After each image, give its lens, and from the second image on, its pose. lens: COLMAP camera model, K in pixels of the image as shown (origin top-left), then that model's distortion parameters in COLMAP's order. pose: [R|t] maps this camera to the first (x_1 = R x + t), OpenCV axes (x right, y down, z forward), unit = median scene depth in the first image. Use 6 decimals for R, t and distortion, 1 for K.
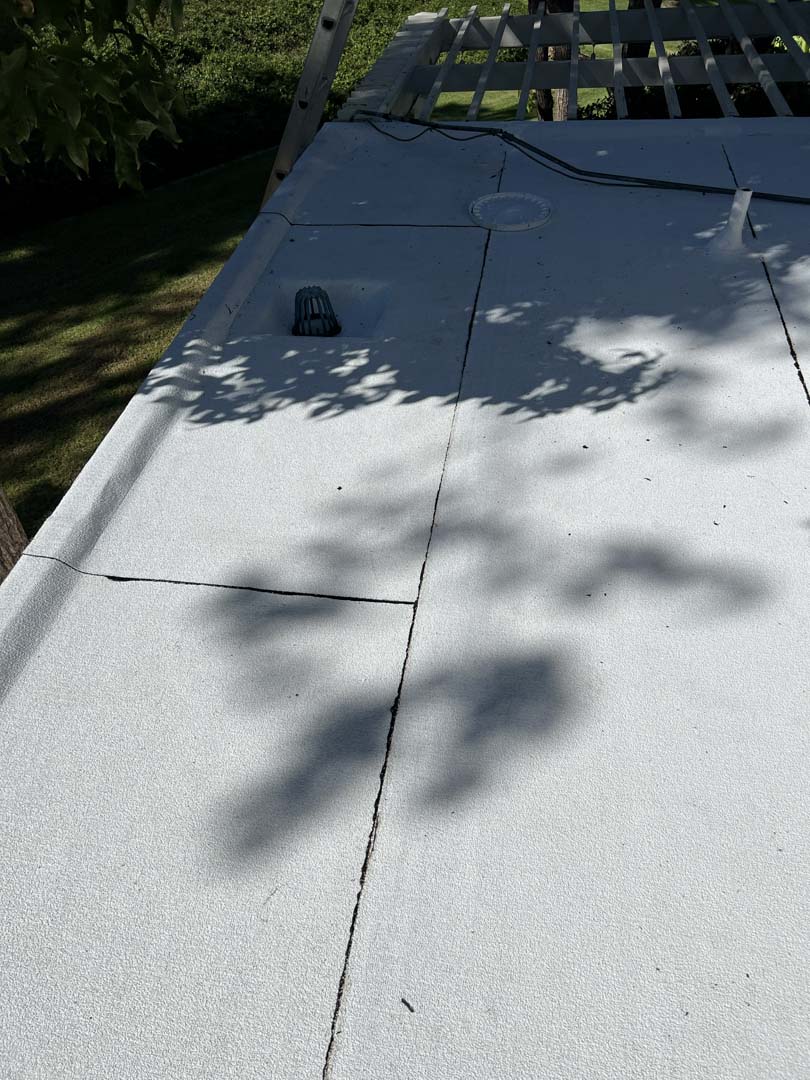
lens RADIAL K [[815.0, 0, 407.9], [0, 815.0, 533.6], [0, 0, 1]] dist [0.039801, -0.061872]
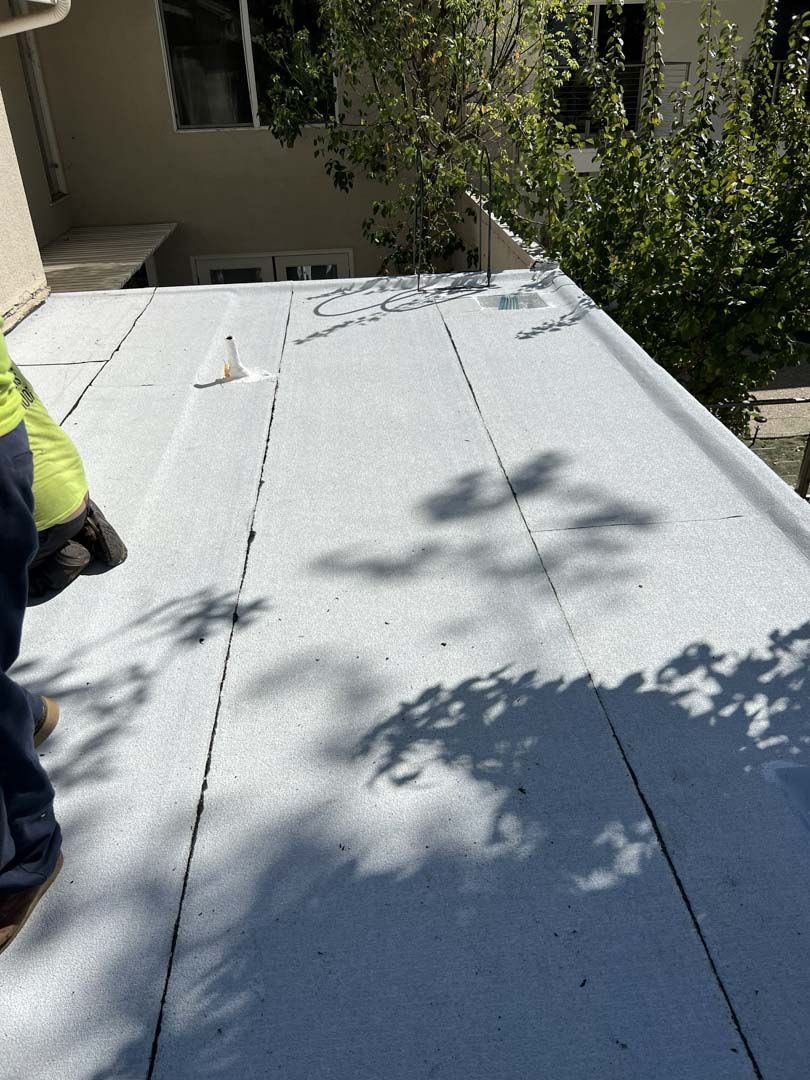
lens RADIAL K [[815.0, 0, 407.9], [0, 815.0, 533.6], [0, 0, 1]] dist [0.039801, -0.061872]
pose [[-0.962641, 0.237568, -0.129937, 0.369141], [-0.054689, 0.299394, 0.952561, -1.169071], [0.265200, 0.924080, -0.275217, 1.158645]]
